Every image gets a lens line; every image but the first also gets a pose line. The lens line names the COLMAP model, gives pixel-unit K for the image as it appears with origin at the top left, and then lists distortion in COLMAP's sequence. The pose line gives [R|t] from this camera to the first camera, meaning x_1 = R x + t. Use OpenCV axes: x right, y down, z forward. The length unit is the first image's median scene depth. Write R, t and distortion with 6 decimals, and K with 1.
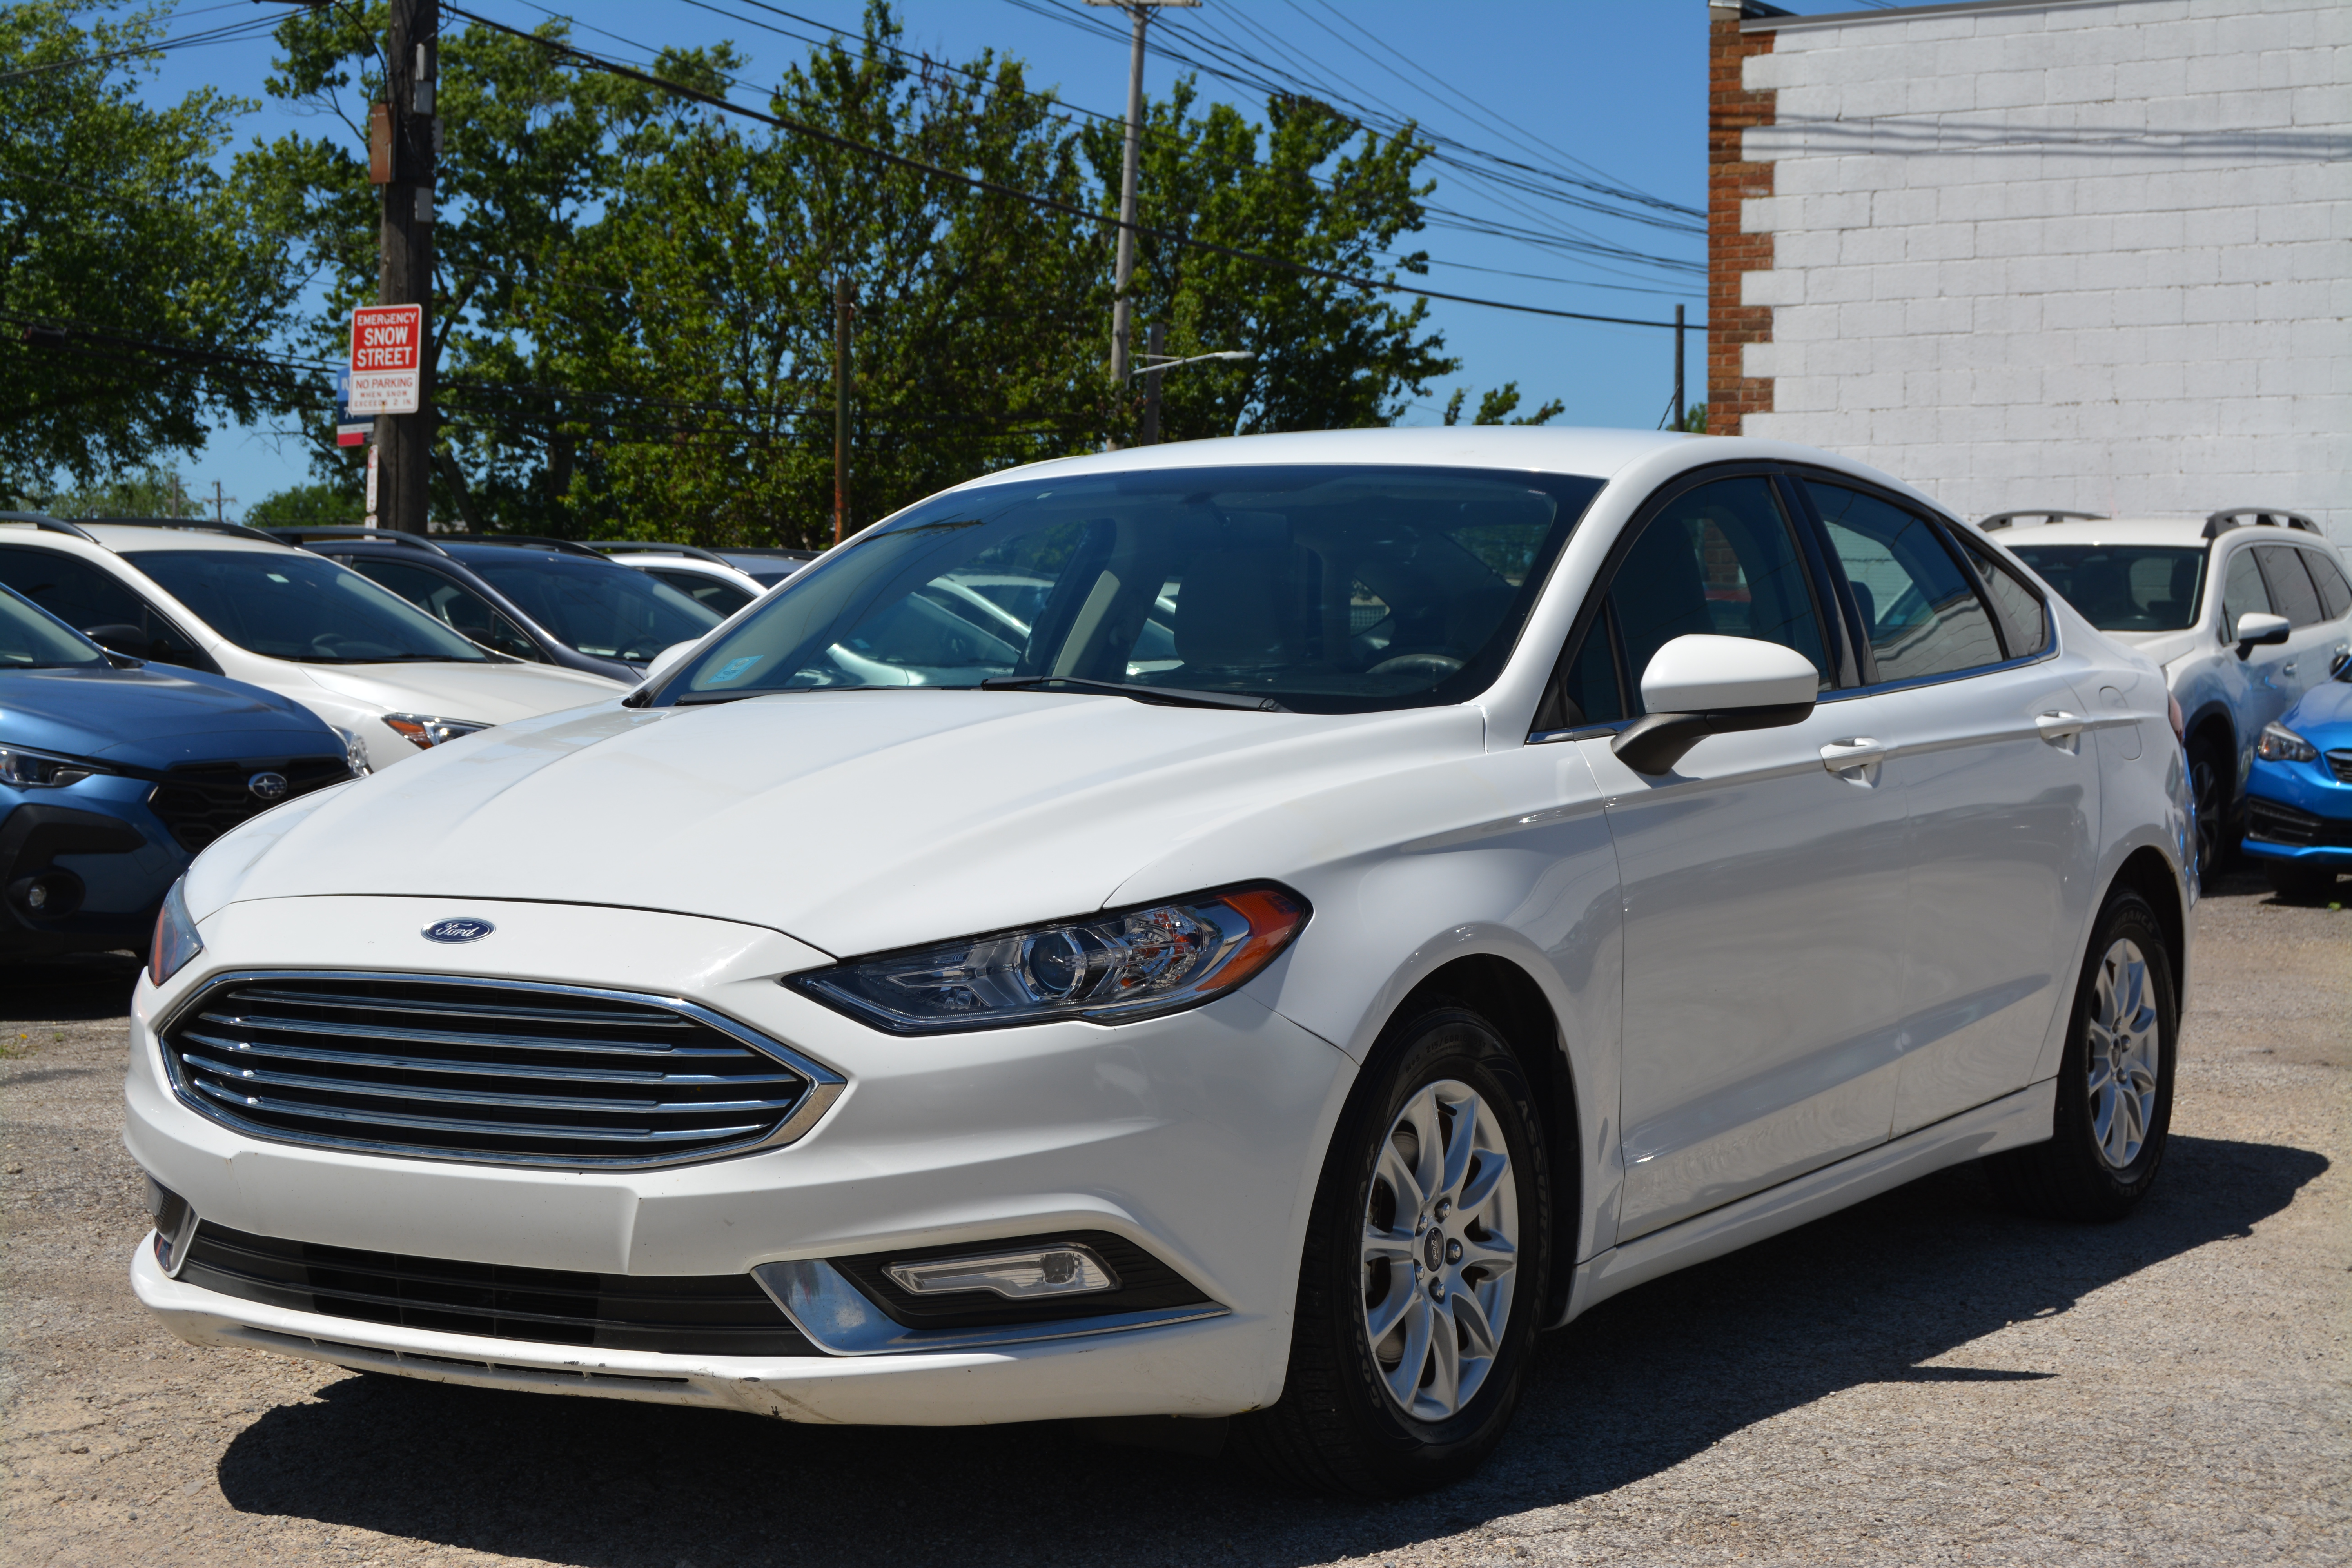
lens RADIAL K [[3857.1, 0, 1187.7], [0, 3857.1, 759.1], [0, 0, 1]] dist [-0.053574, 0.000000]
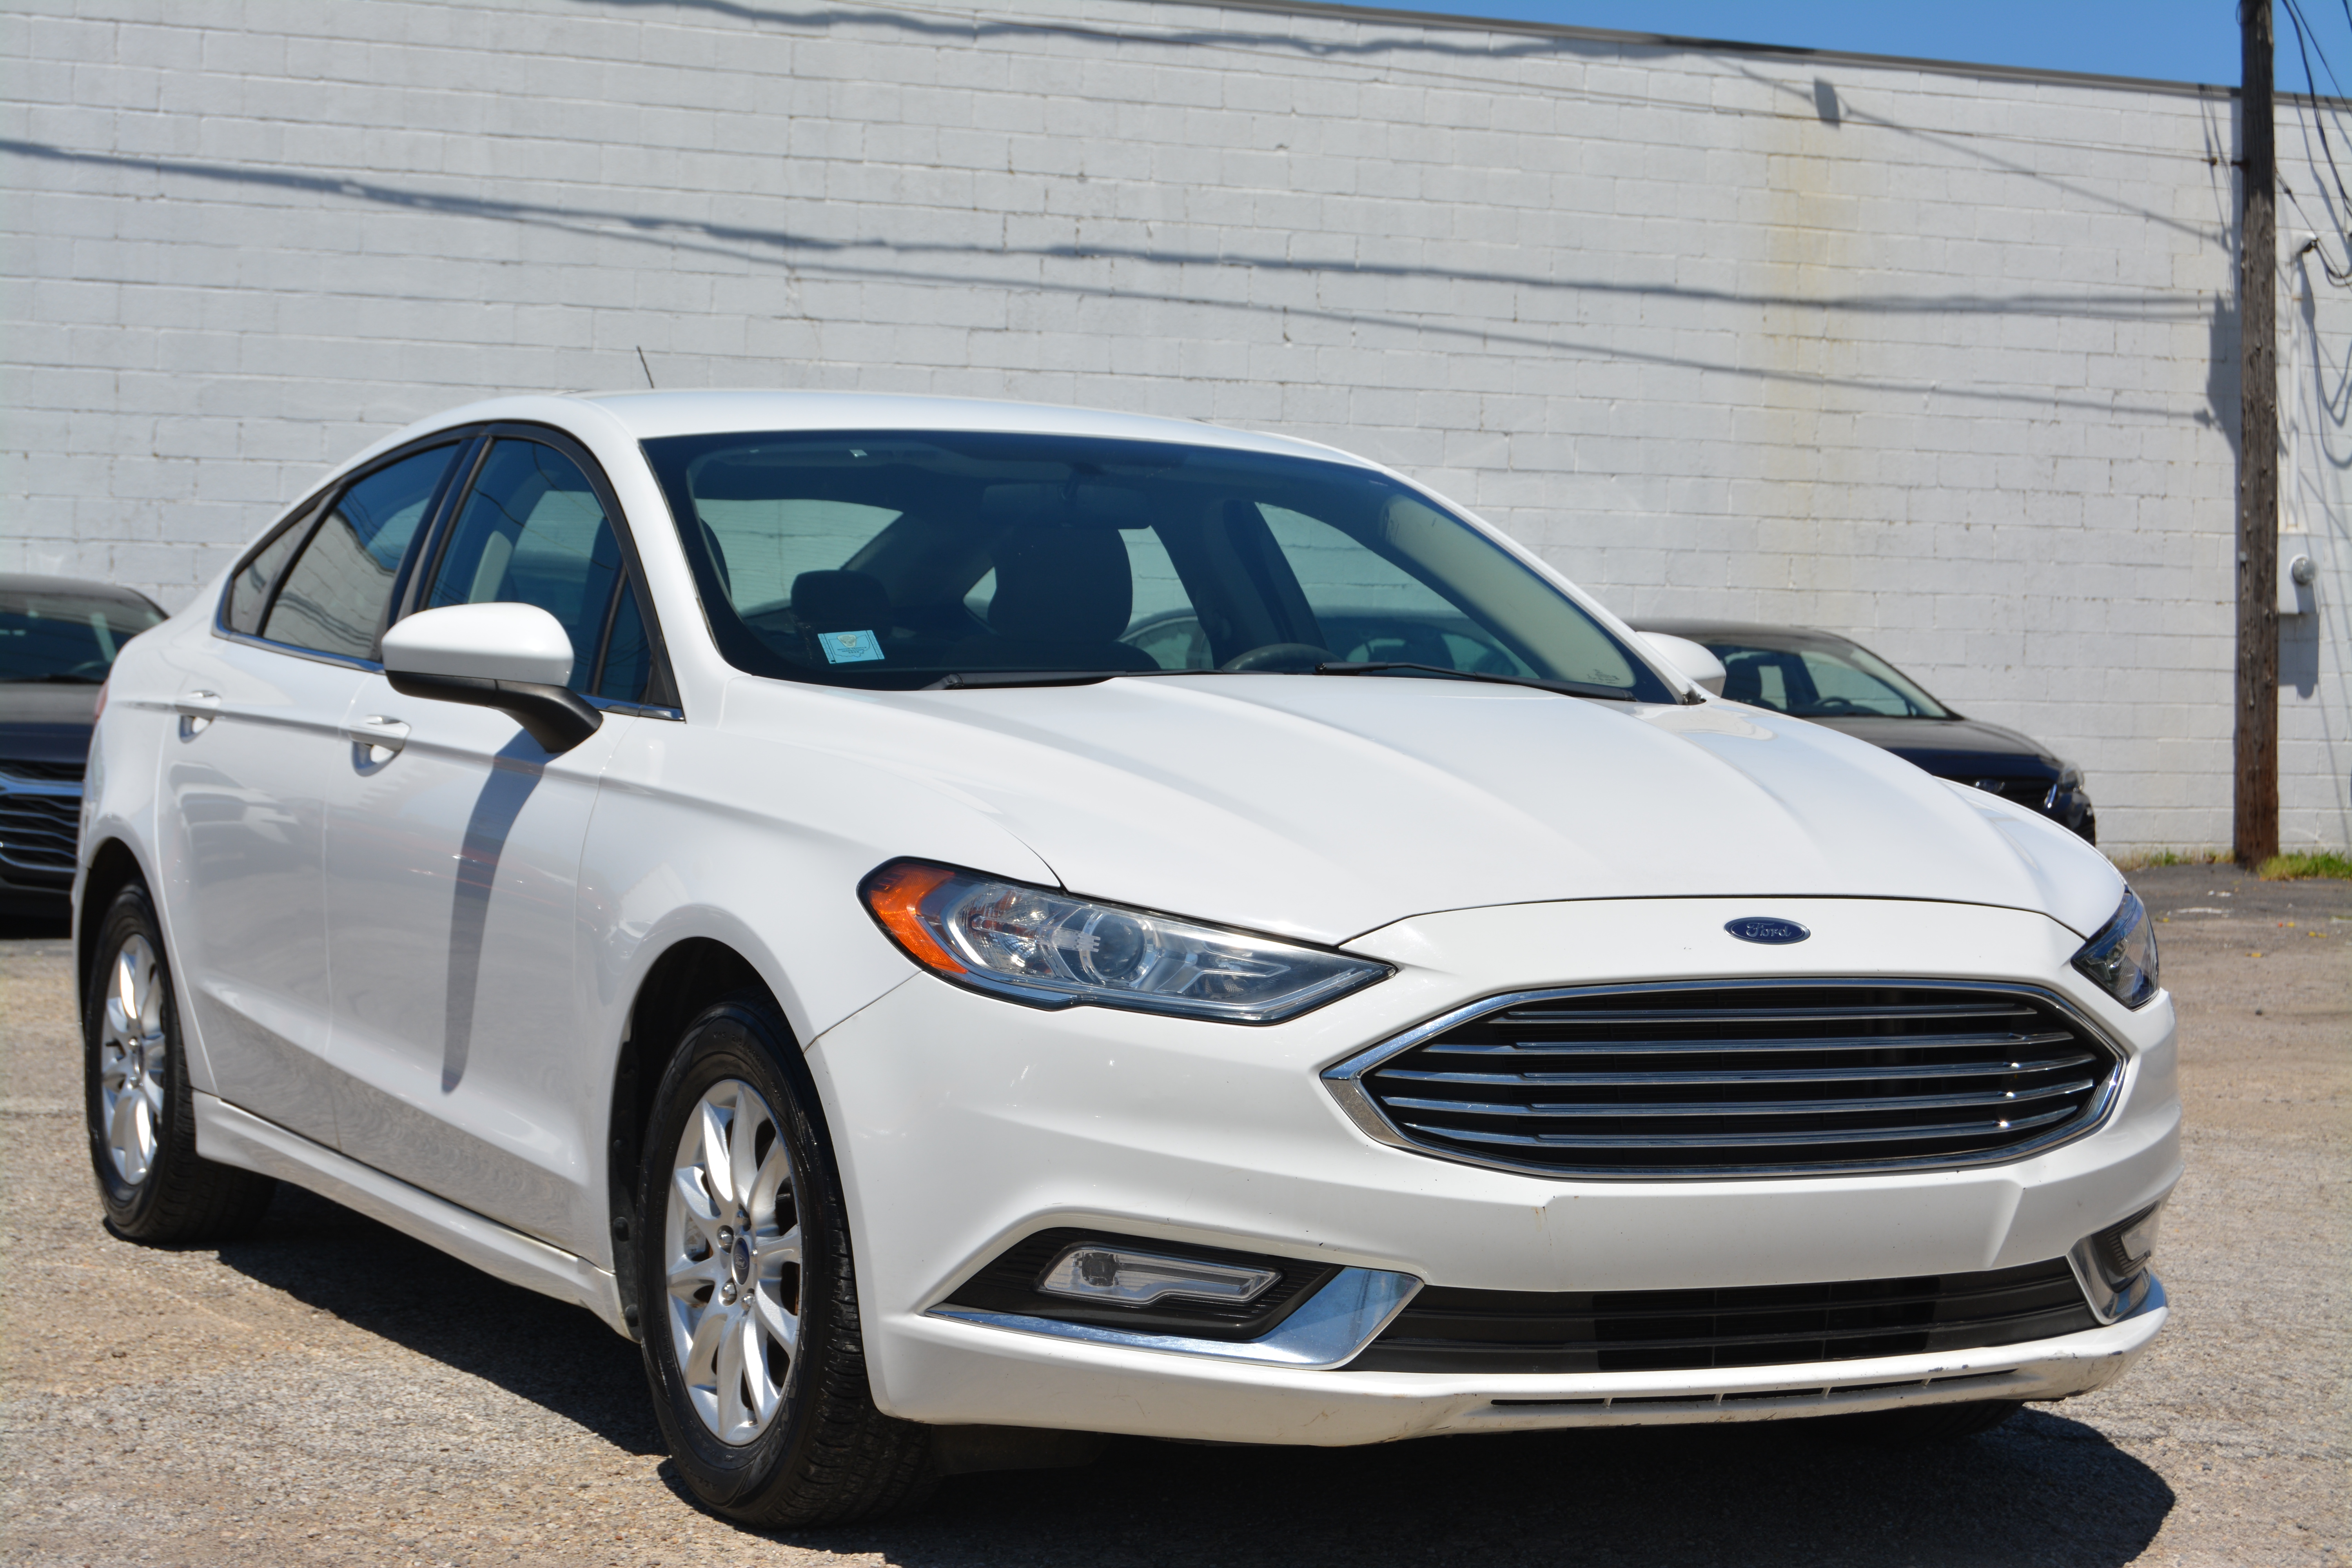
lens RADIAL K [[4407.8, 0, 1179.1], [0, 4407.8, 780.9], [0, 0, 1]] dist [-0.068697, 0.000000]
pose [[0.542402, -0.005690, 0.840100, -1.041807], [0.002685, 0.999984, 0.005039, 0.002526], [-0.840115, -0.000477, 0.542408, 0.491031]]
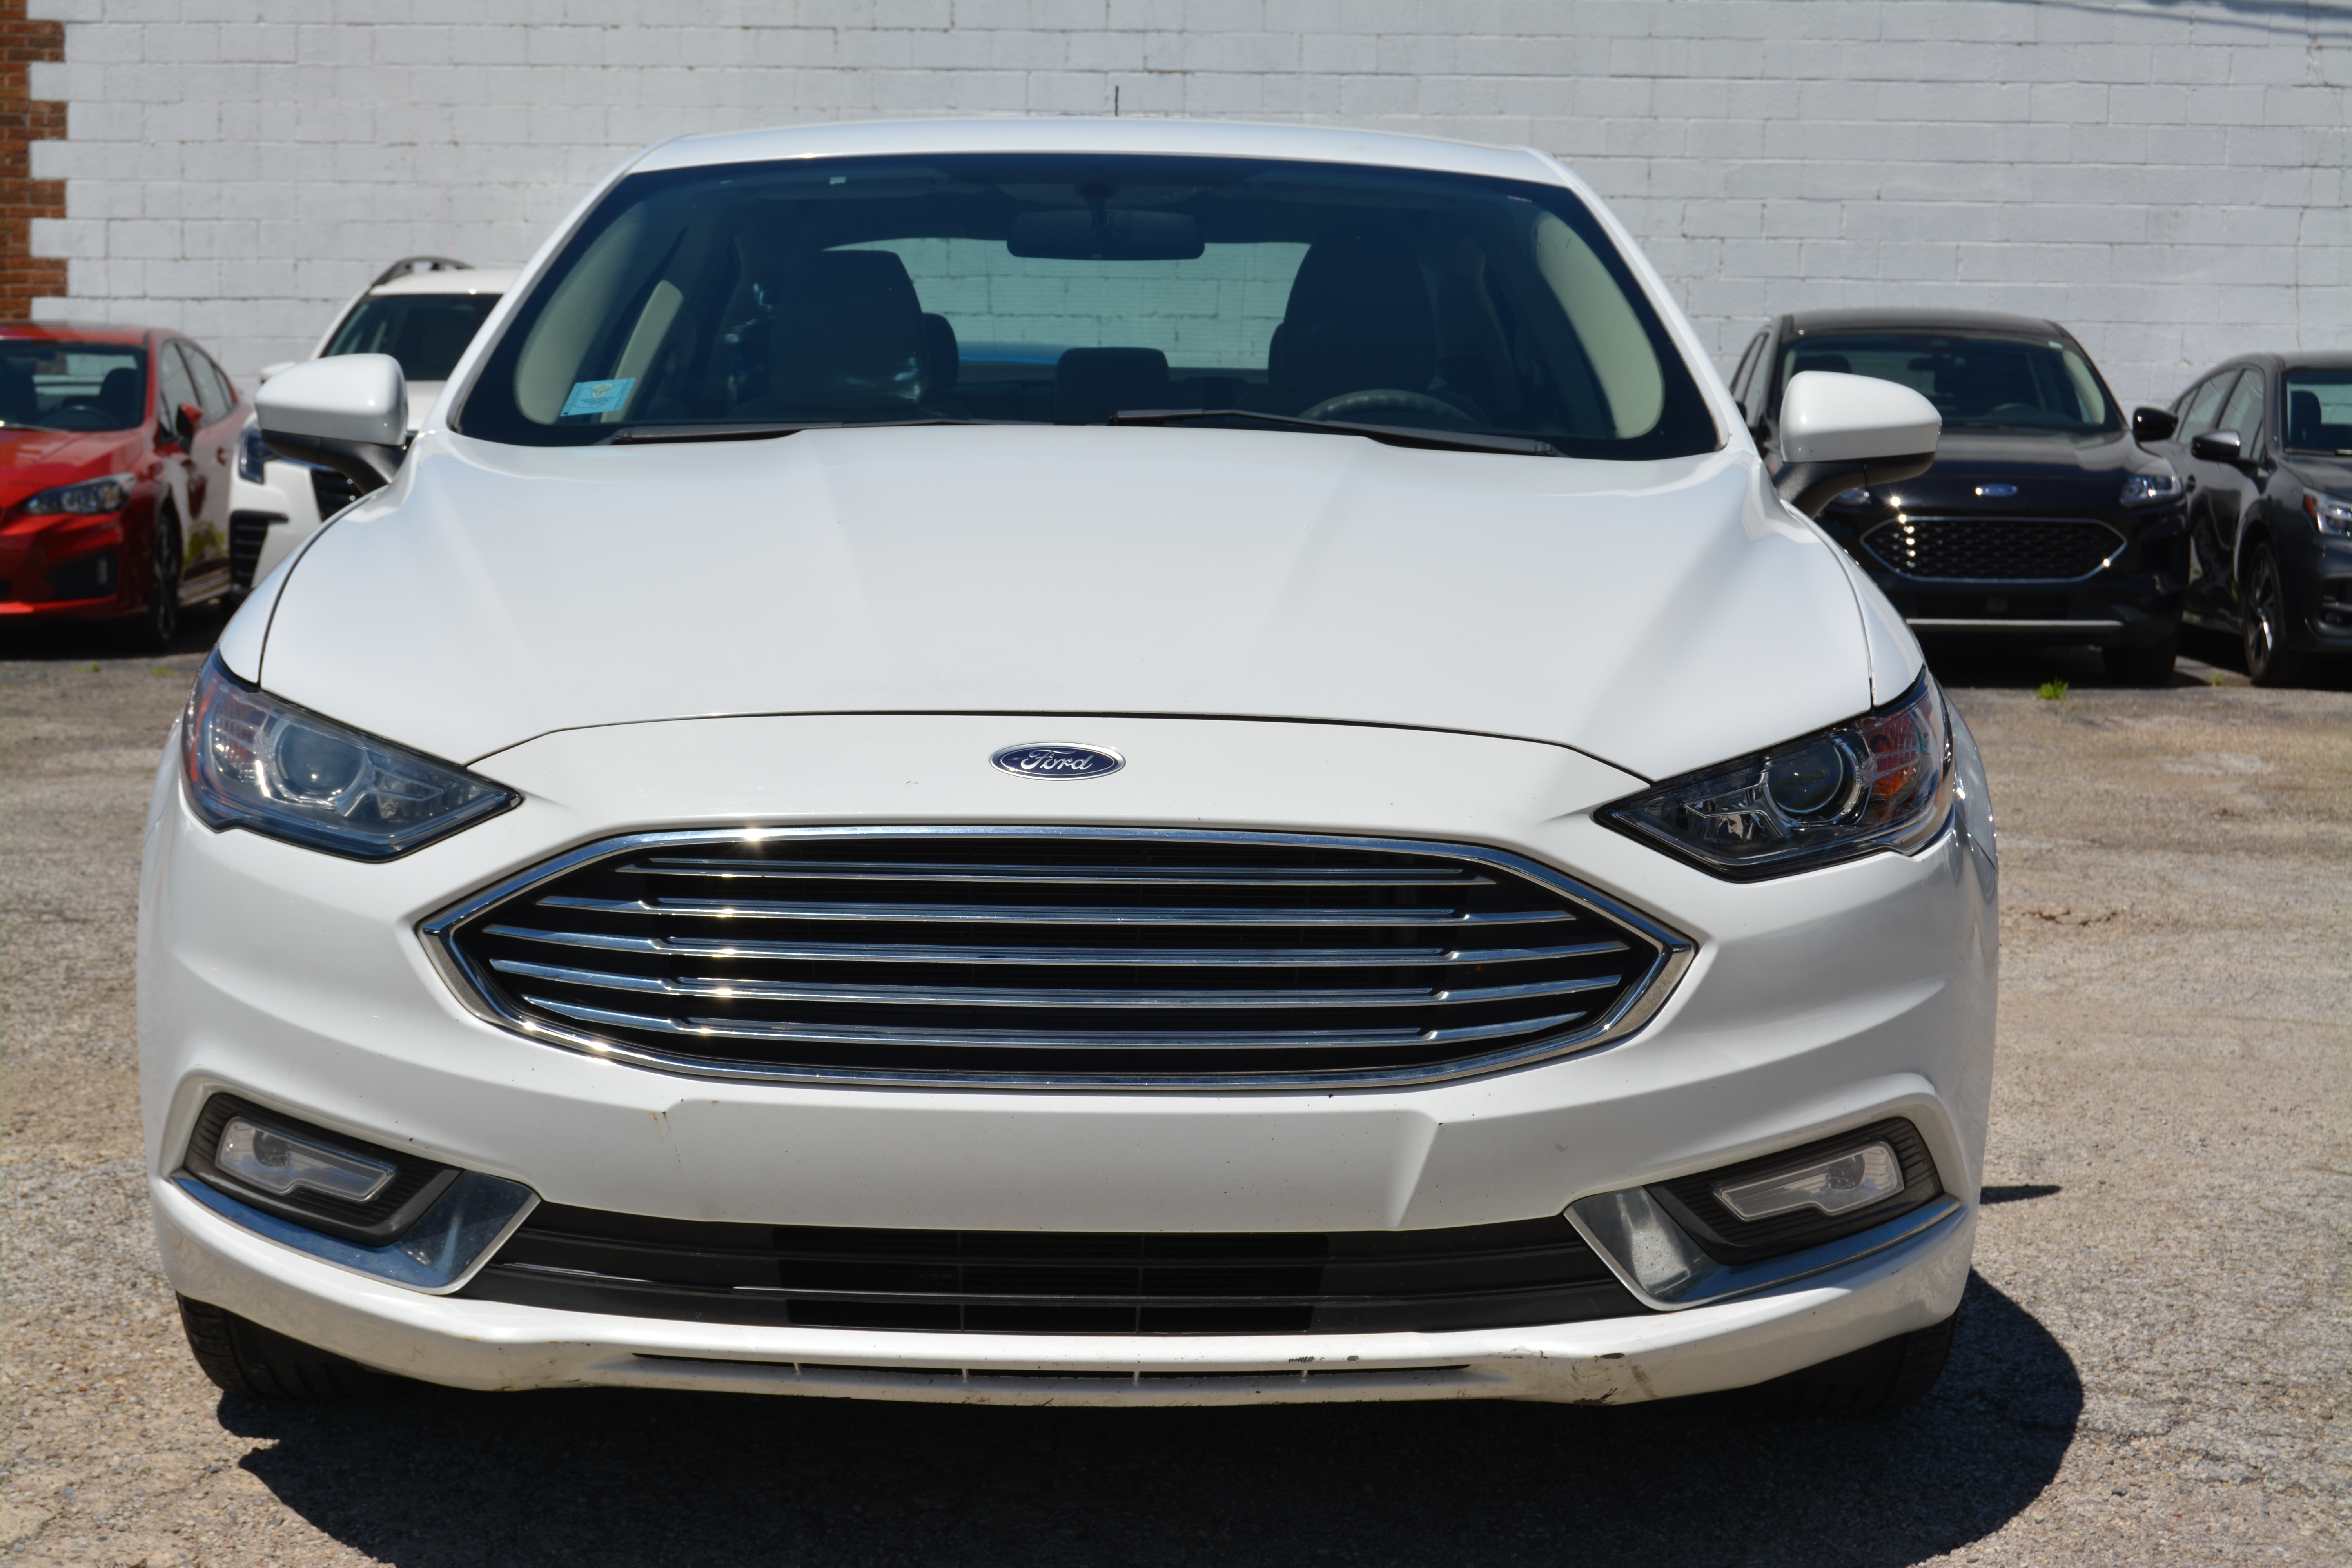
lens RADIAL K [[3931.5, 0, 1189.9], [0, 3931.5, 778.2], [0, 0, 1]] dist [-0.057074, 0.000000]
pose [[0.859413, -0.033560, 0.510179, -0.479019], [0.000437, 0.997891, 0.064906, 0.001347], [-0.511282, -0.055558, 0.857615, 0.341435]]
